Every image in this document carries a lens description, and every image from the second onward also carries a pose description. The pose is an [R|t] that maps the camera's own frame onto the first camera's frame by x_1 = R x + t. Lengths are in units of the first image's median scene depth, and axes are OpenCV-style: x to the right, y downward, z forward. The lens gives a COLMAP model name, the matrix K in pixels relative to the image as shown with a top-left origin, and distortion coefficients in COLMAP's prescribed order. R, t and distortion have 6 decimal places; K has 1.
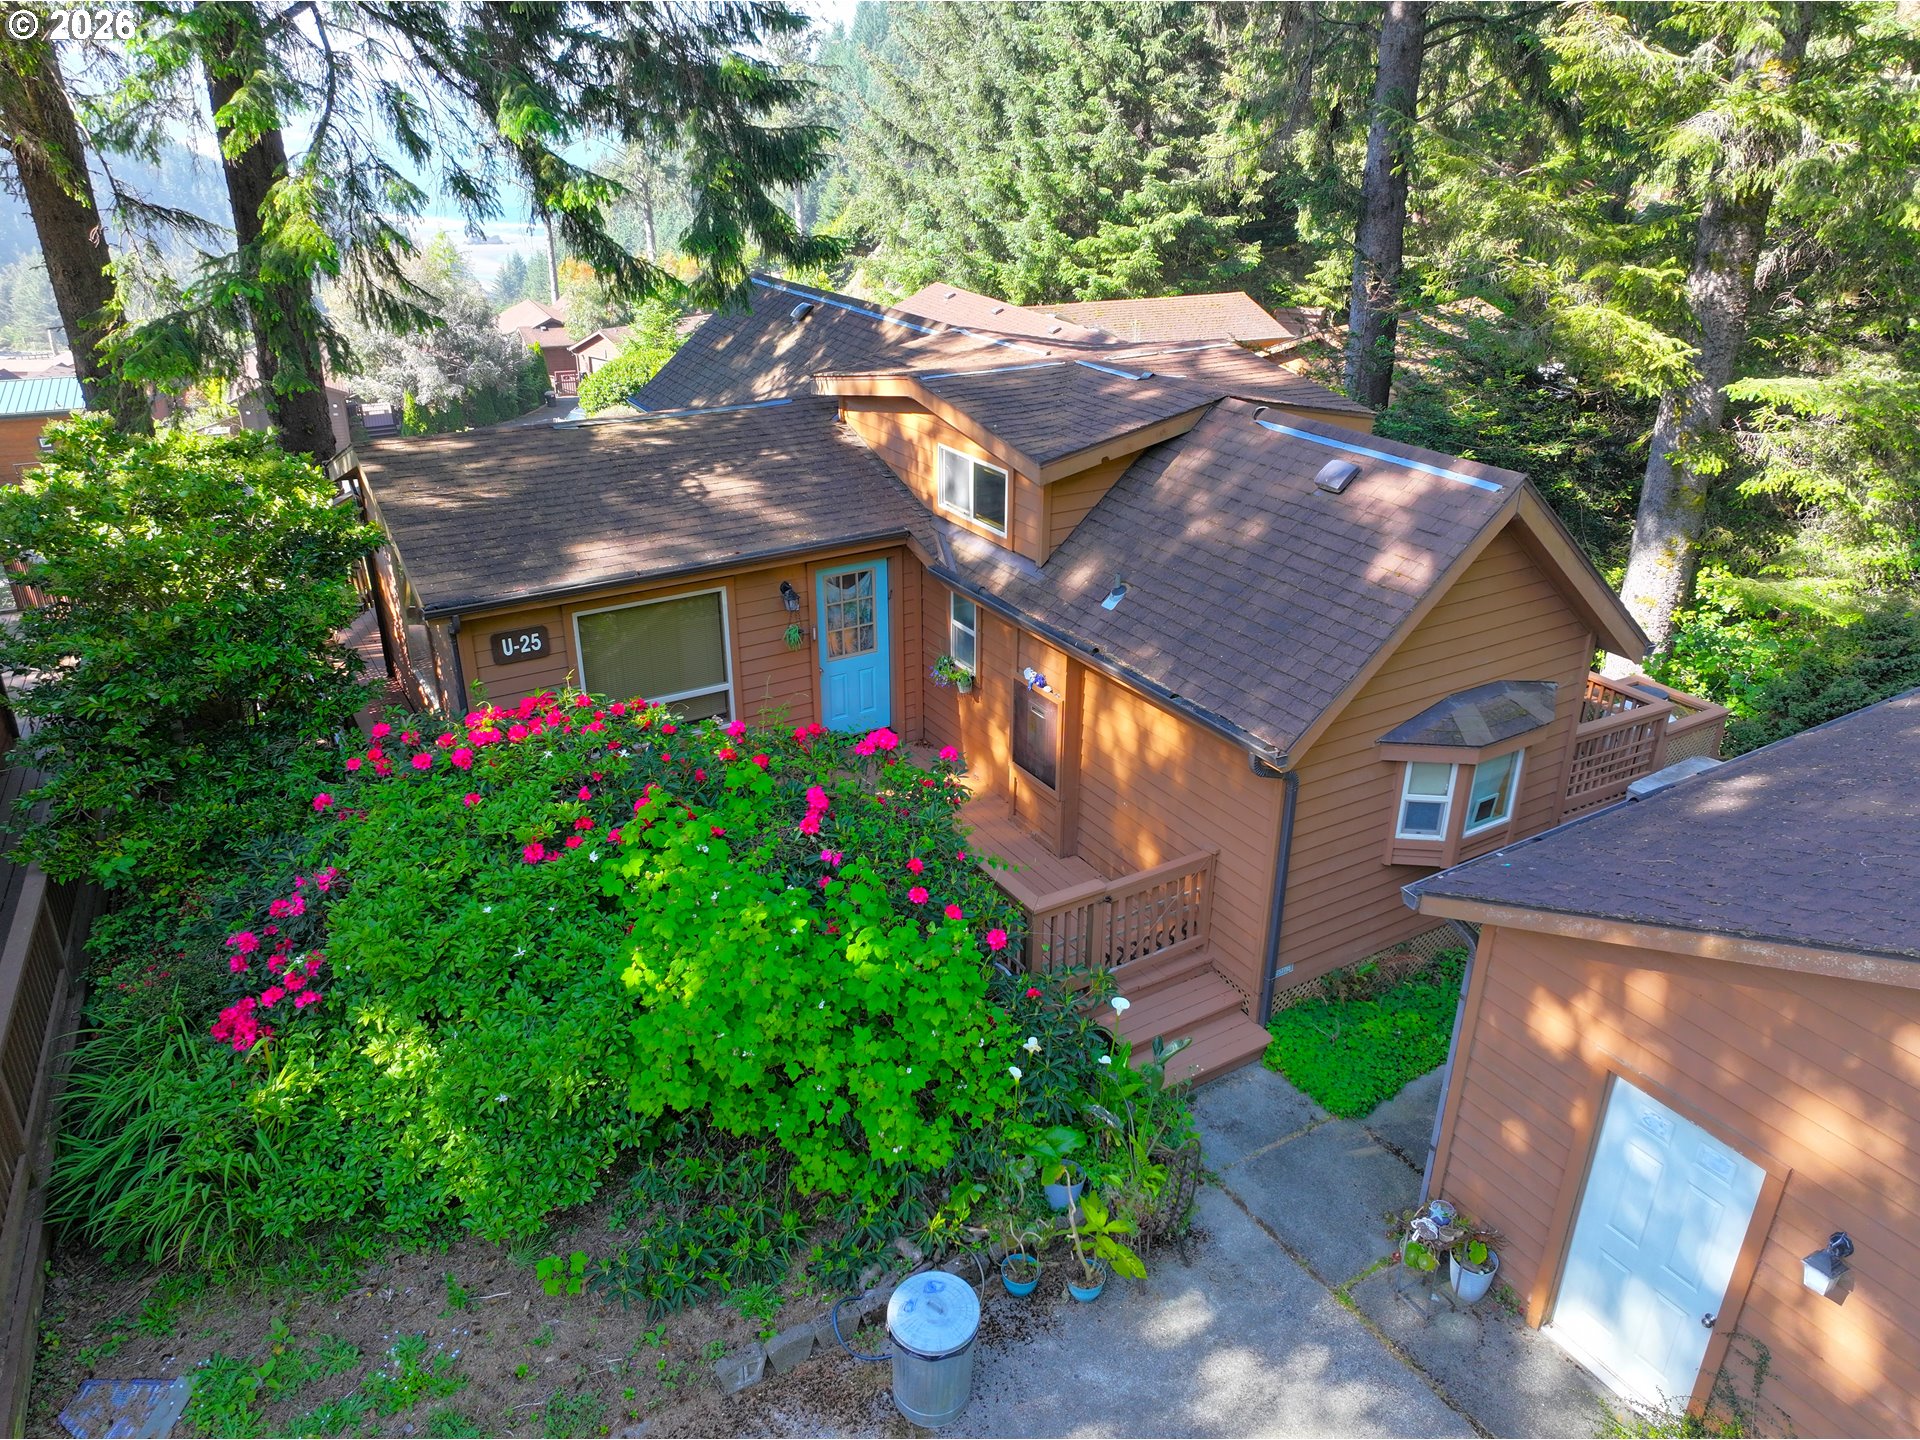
lens RADIAL K [[1307.5, 0, 1000.1], [0, 1307.5, 734.9], [0, 0, 1]] dist [0.009474, -0.012442]
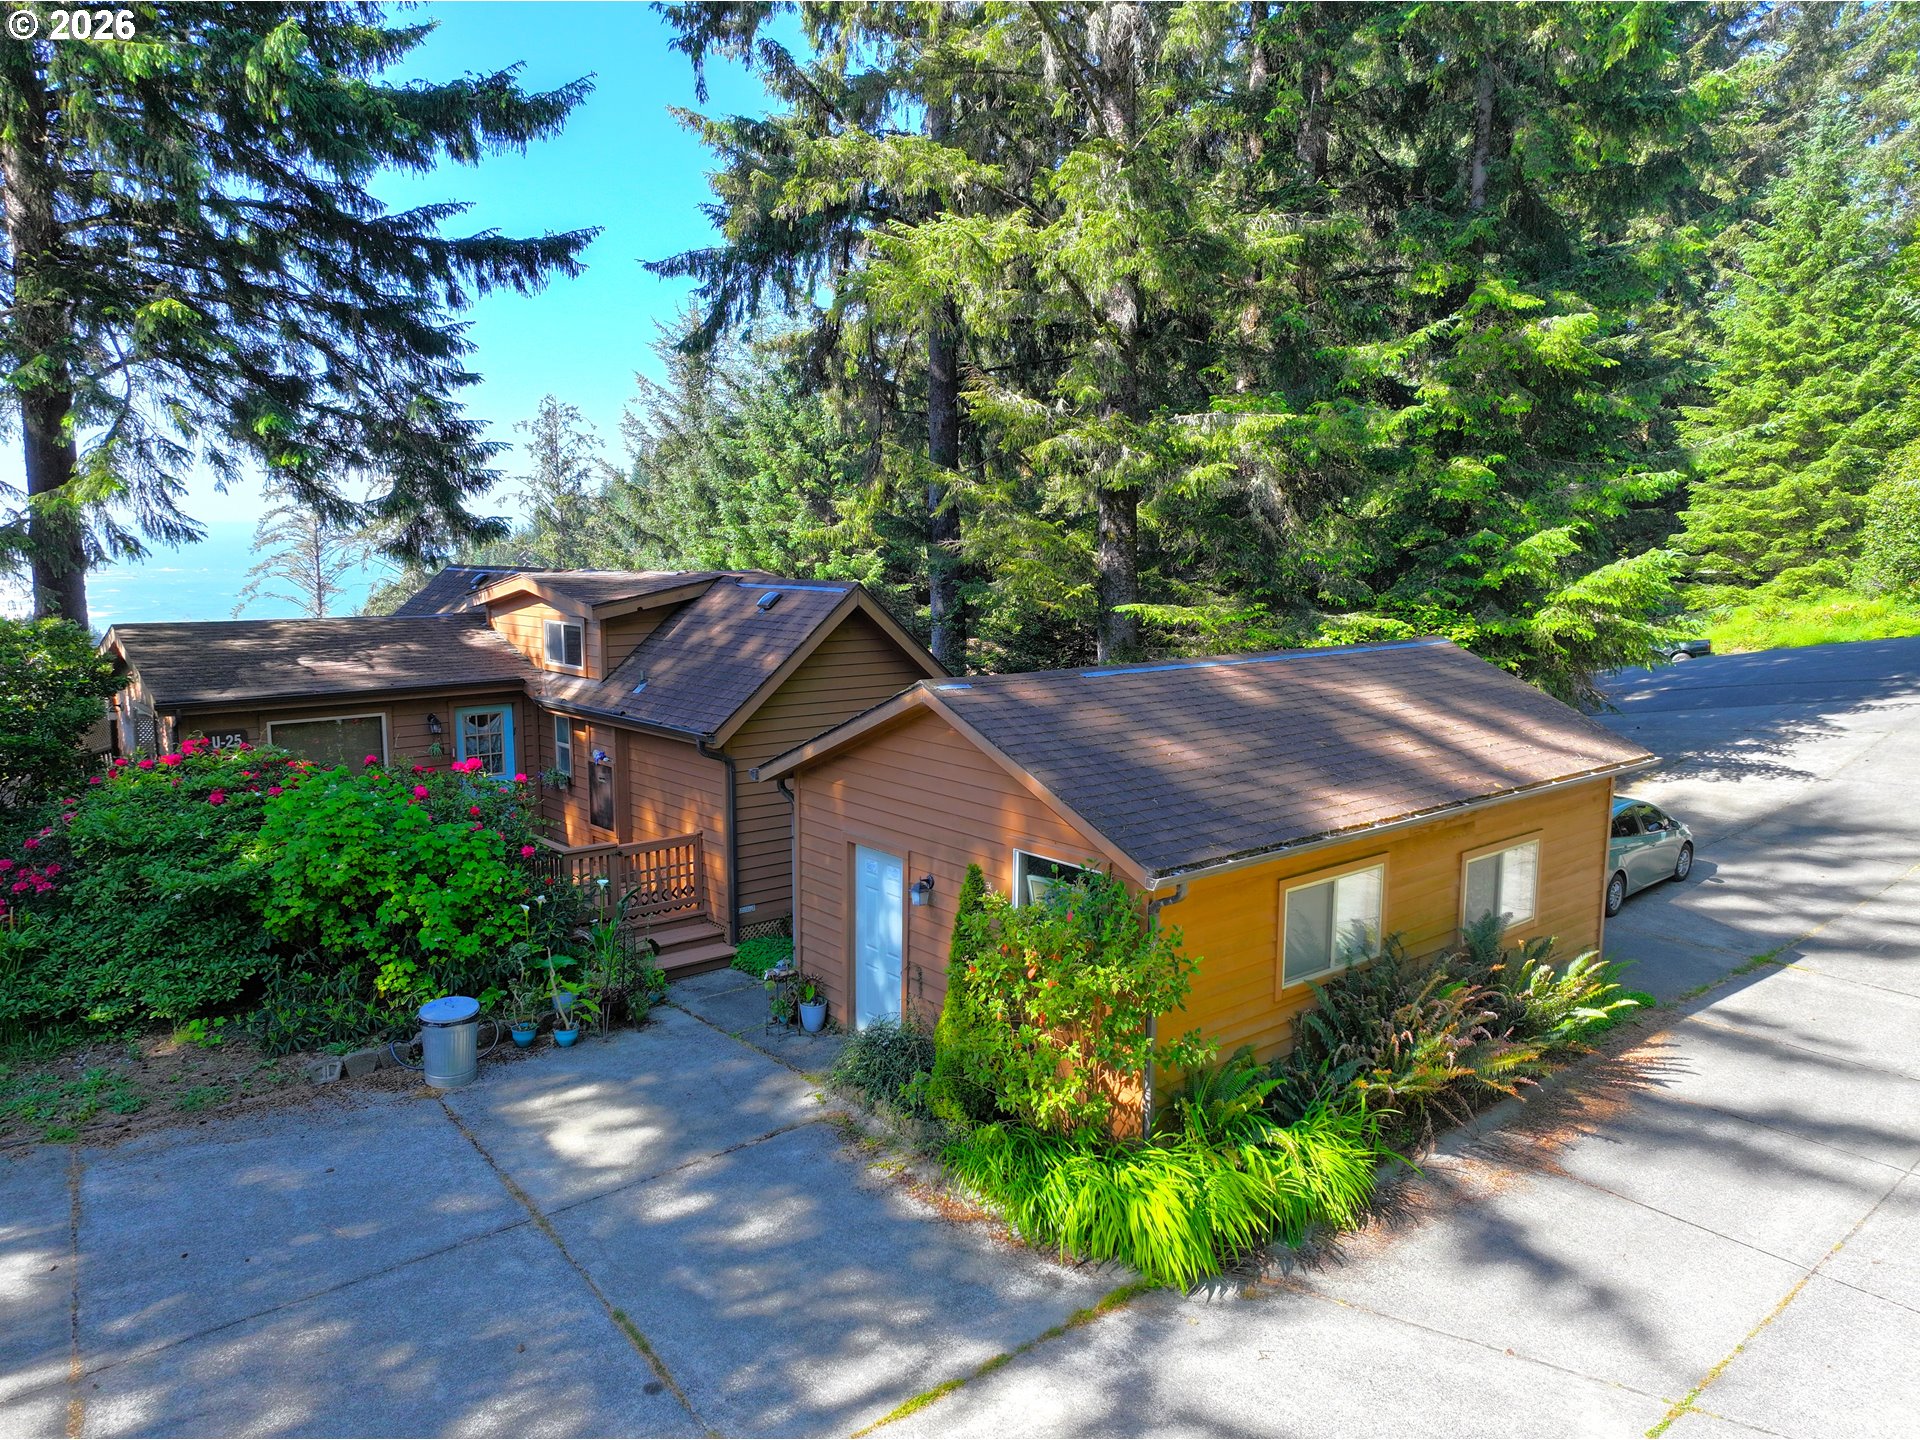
lens RADIAL K [[1307.5, 0, 959.3], [0, 1307.5, 720.8], [0, 0, 1]] dist [0.009474, -0.012442]
pose [[0.989679, -0.027263, 0.140686, 0.052735], [0.068756, 0.951693, -0.299253, 0.092052], [-0.125731, 0.305838, 0.943745, -0.107956]]
